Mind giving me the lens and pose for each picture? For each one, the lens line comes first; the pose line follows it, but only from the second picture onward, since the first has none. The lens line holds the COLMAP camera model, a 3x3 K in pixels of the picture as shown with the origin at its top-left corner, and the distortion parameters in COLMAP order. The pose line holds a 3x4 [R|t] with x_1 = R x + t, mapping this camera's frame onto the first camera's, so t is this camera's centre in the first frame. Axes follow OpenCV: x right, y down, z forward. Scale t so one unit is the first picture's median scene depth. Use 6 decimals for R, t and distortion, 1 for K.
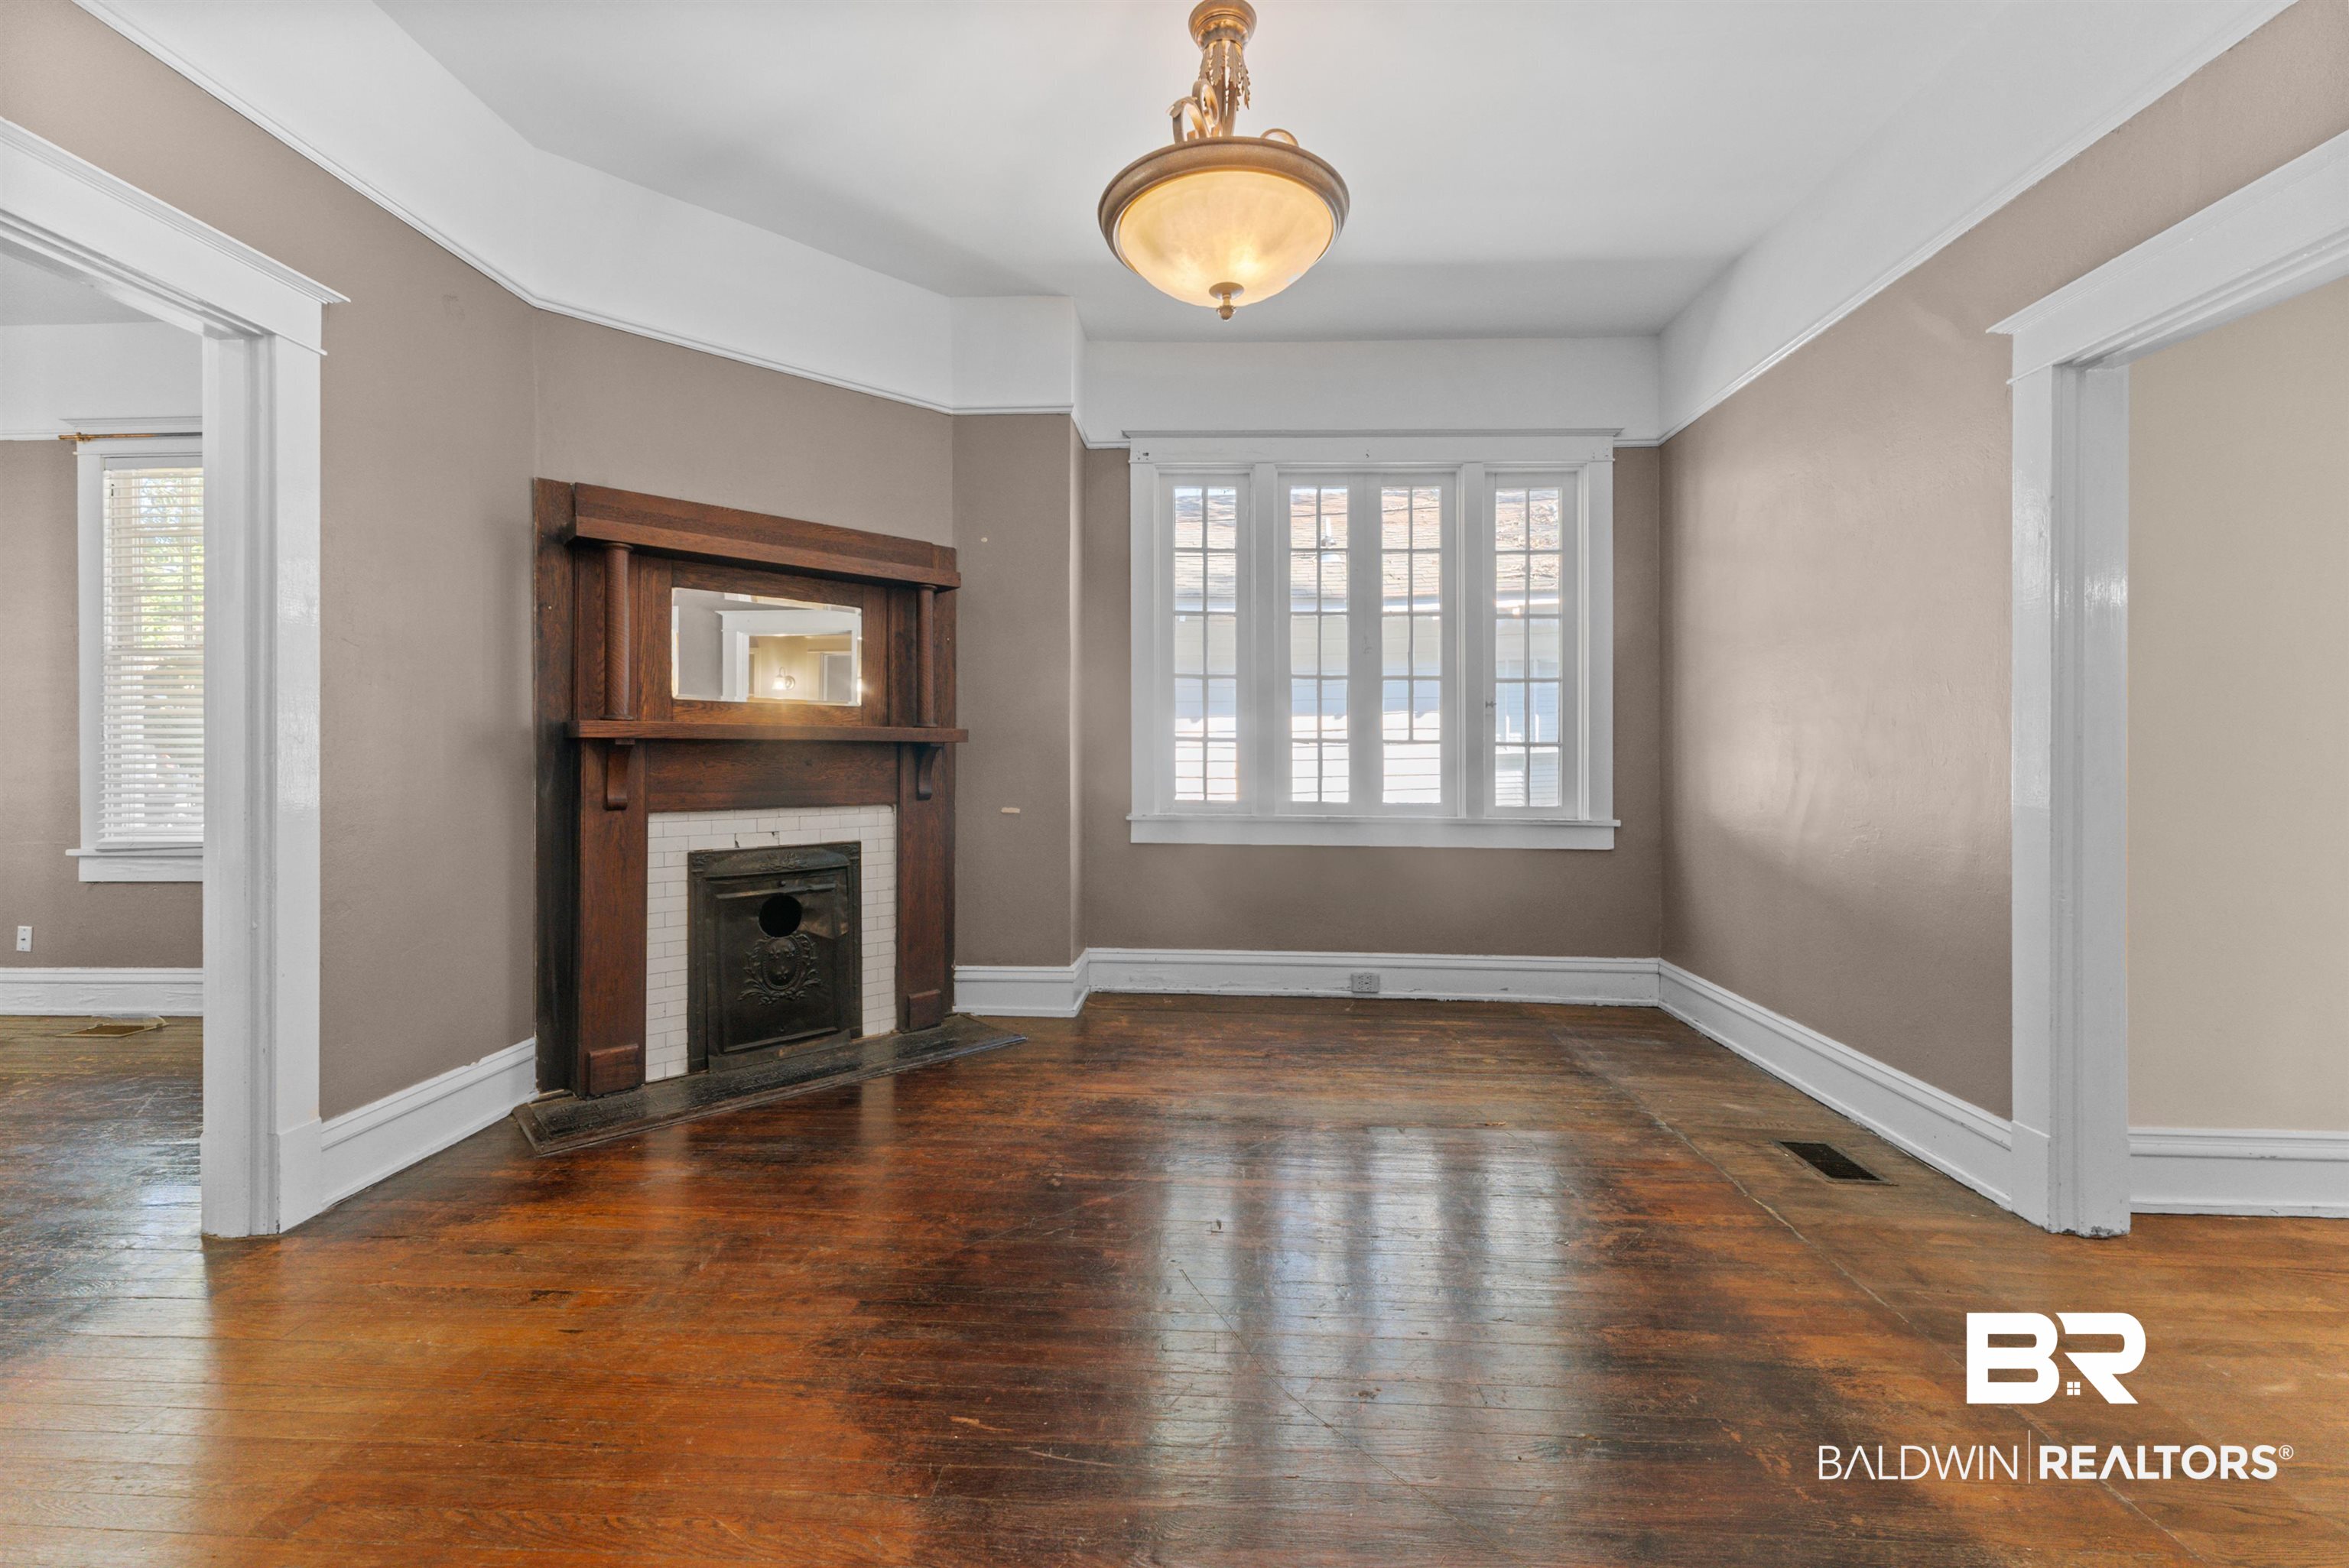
lens RADIAL K [[962.3, 0, 1181.9], [0, 962.3, 748.8], [0, 0, 1]] dist [0.002089, -0.000121]
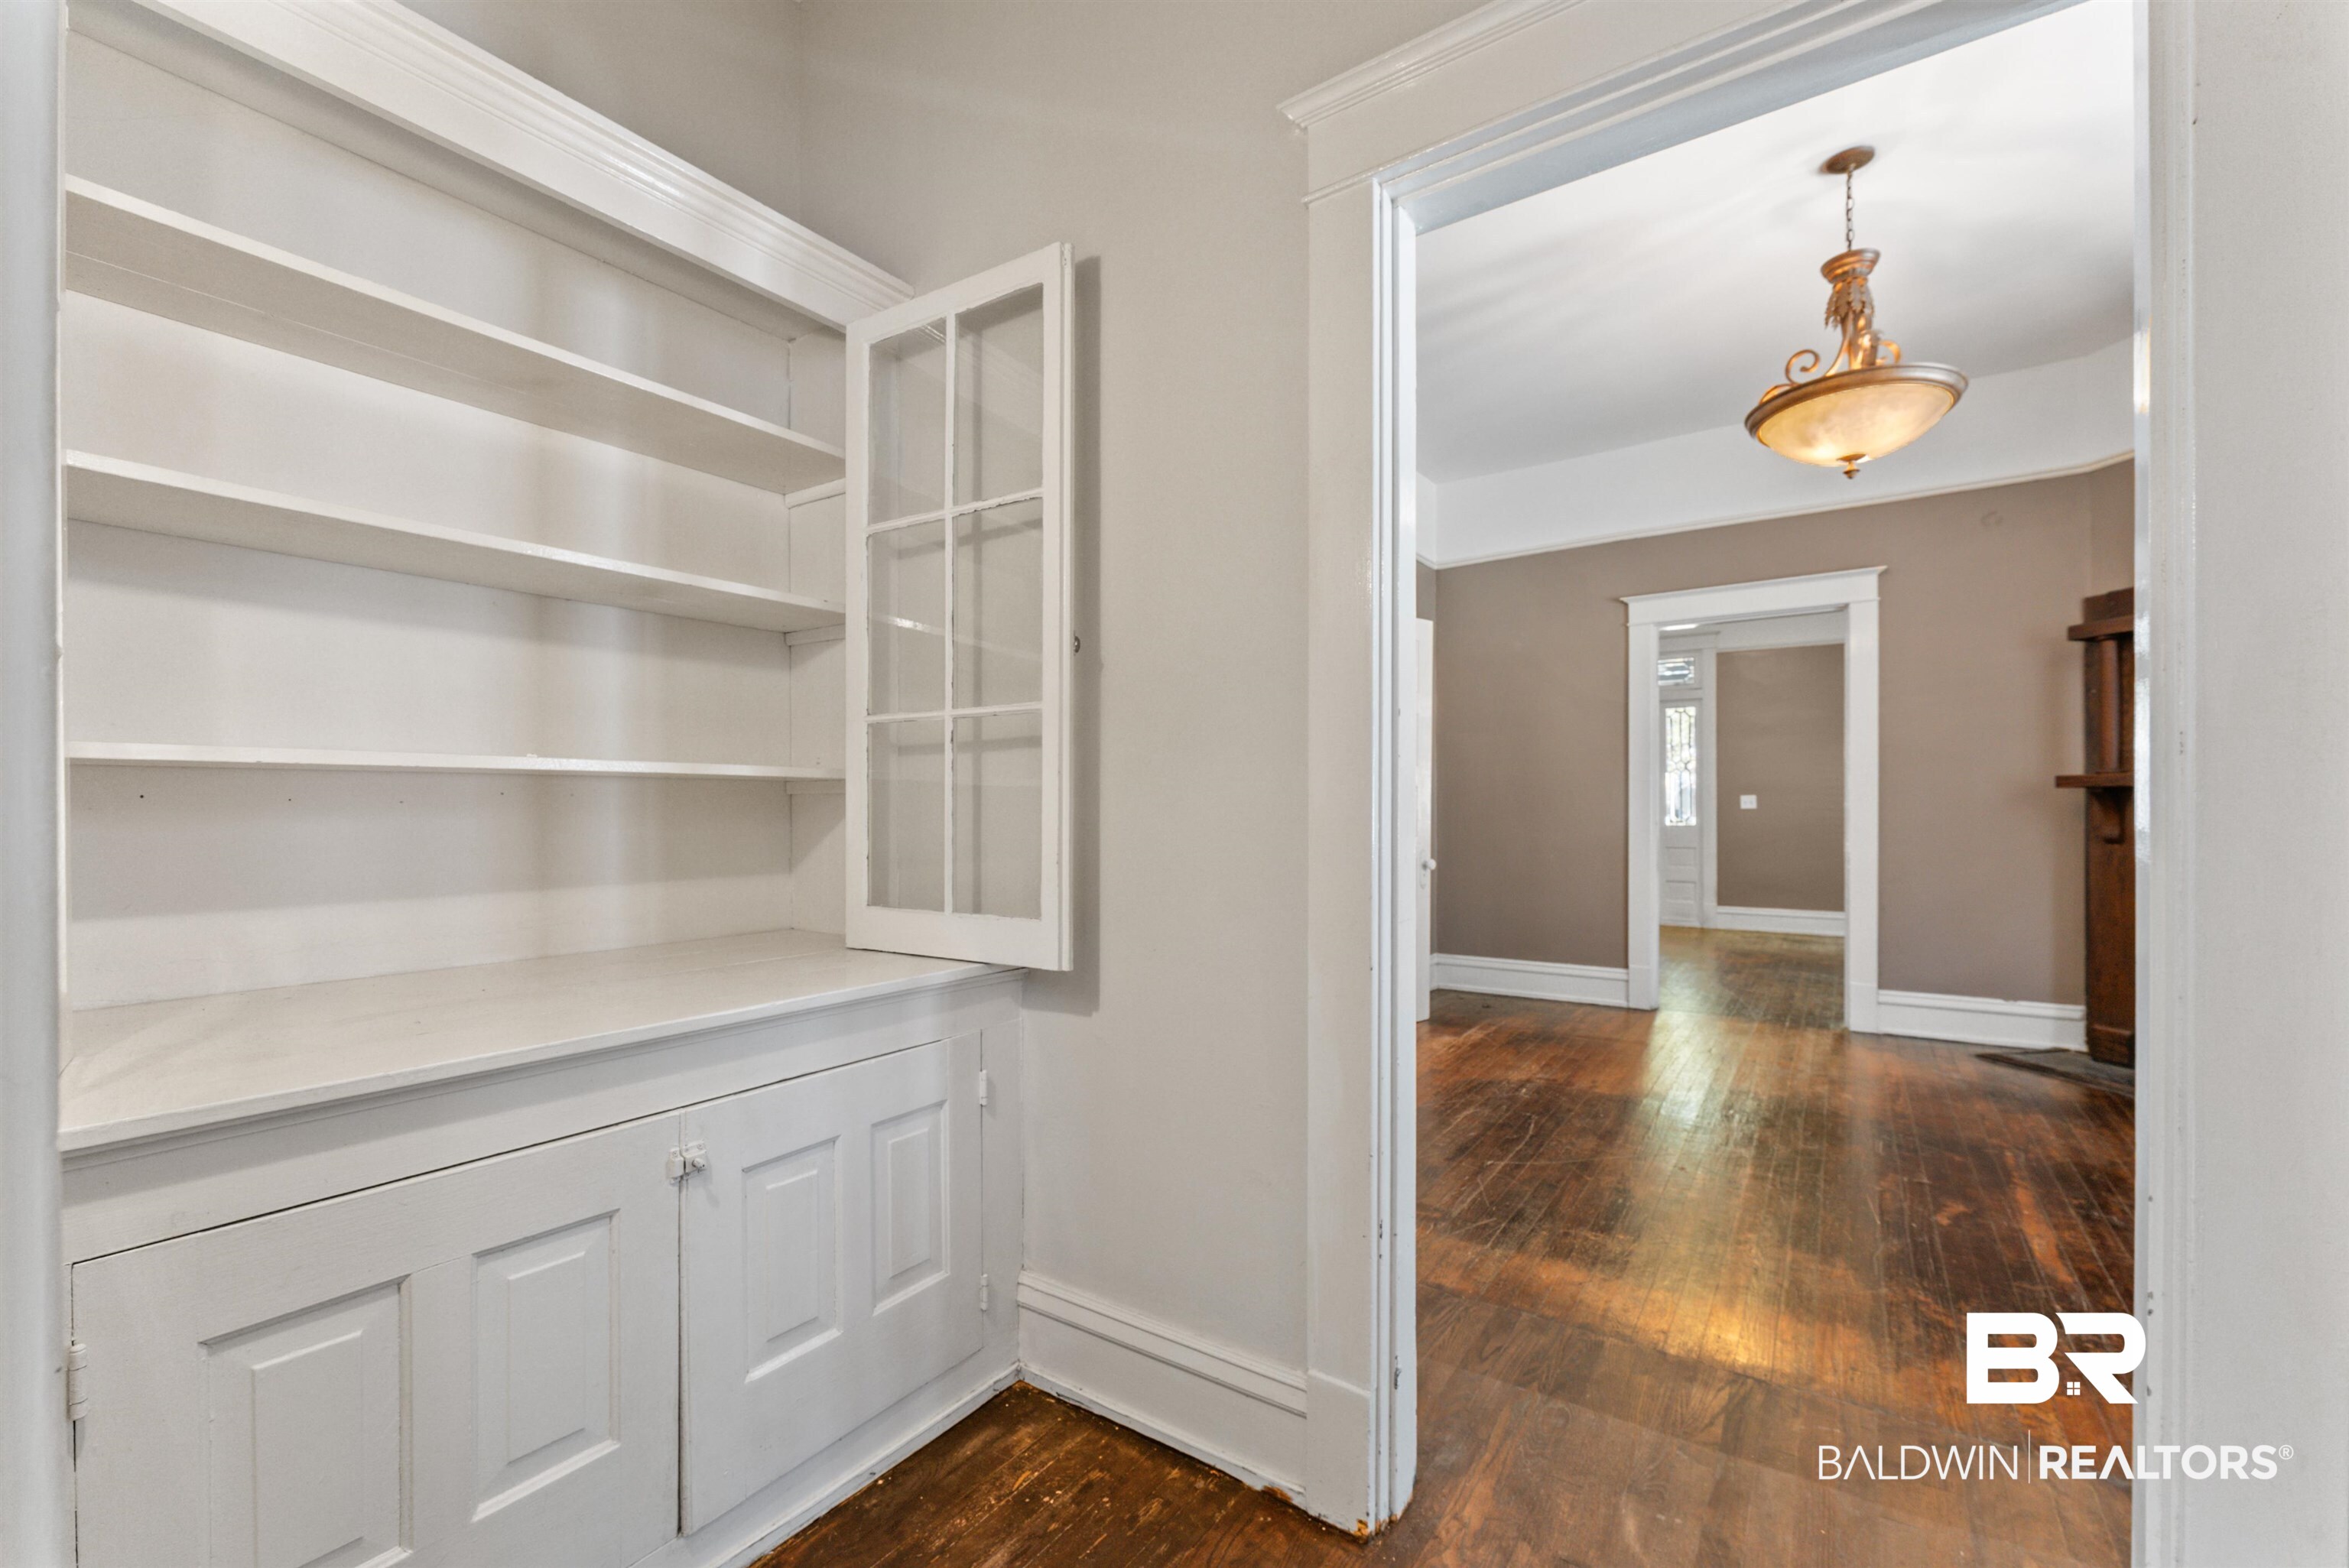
lens RADIAL K [[962.3, 0, 1174.3], [0, 962.3, 812.6], [0, 0, 1]] dist [0.002089, -0.000121]
pose [[-0.554234, 0.002493, -0.832357, 1.028163], [0.009370, 0.999951, -0.003244, 0.013416], [0.832308, -0.009598, -0.554231, 0.588561]]
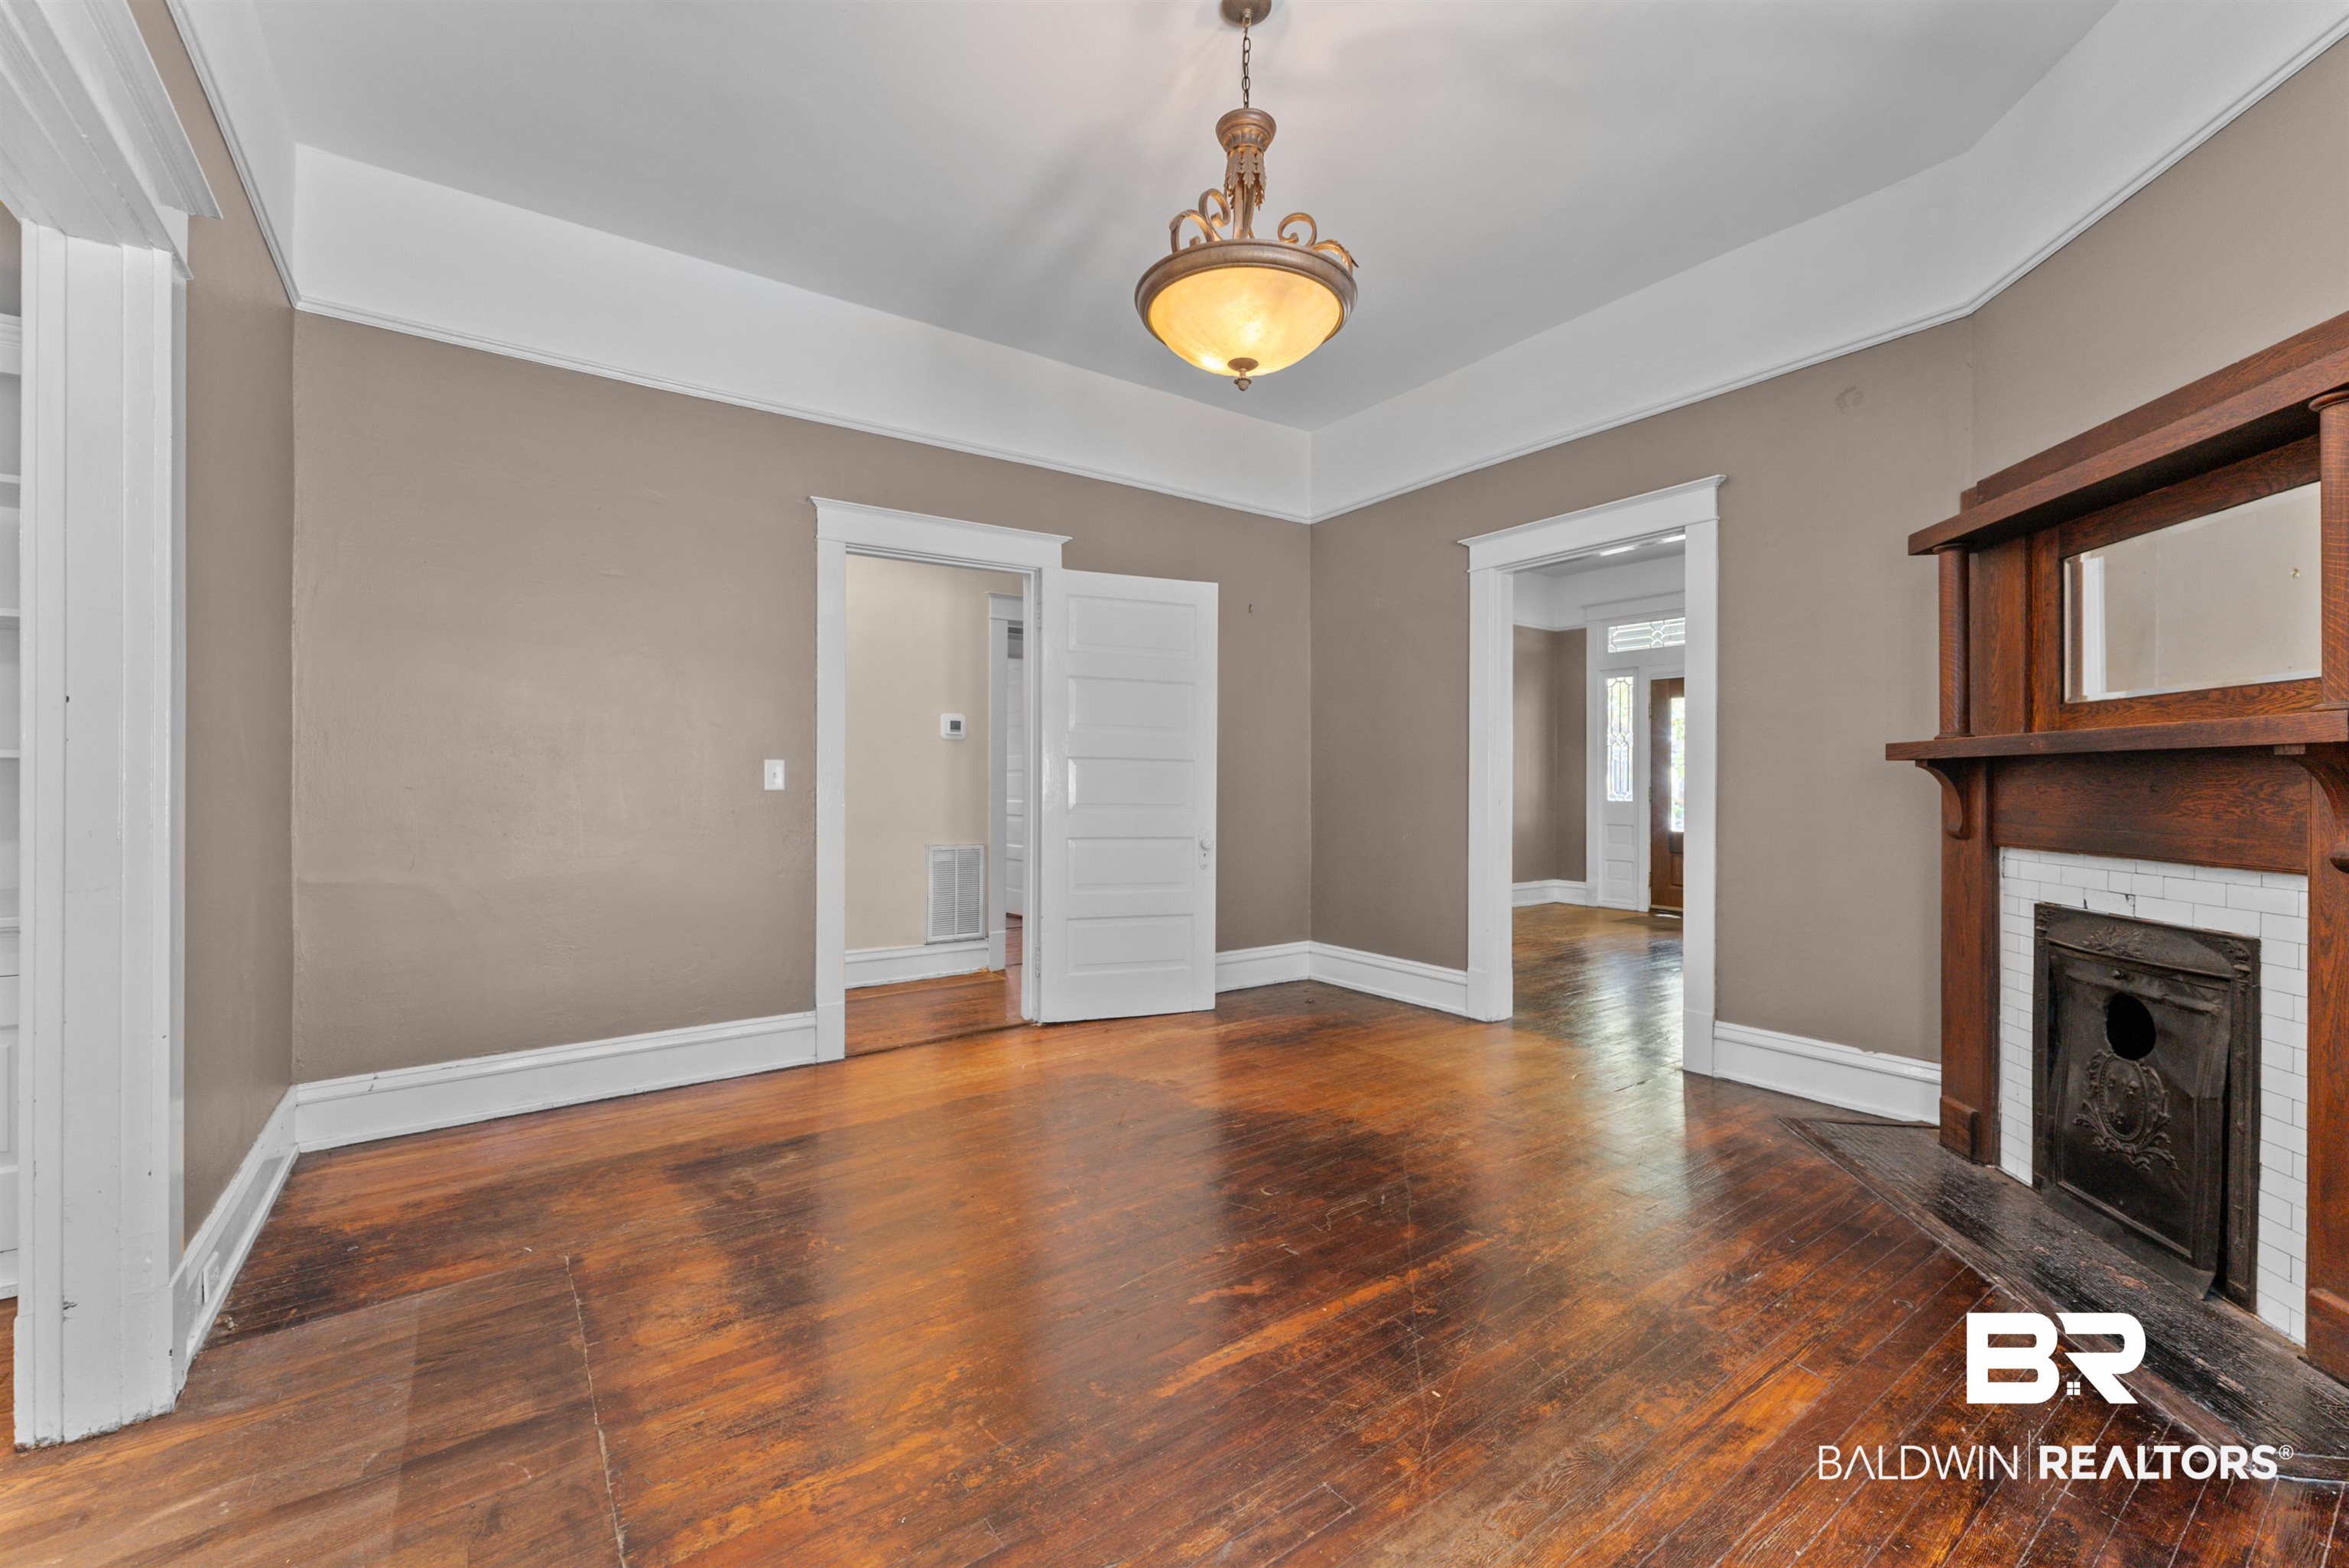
lens RADIAL K [[962.3, 0, 1159.1], [0, 962.3, 776.7], [0, 0, 1]] dist [0.002089, -0.000121]
pose [[-0.802684, -0.006655, -0.596367, 0.480930], [0.003375, 0.999871, -0.015700, 0.014845], [0.596395, -0.014615, -0.802558, 1.119925]]
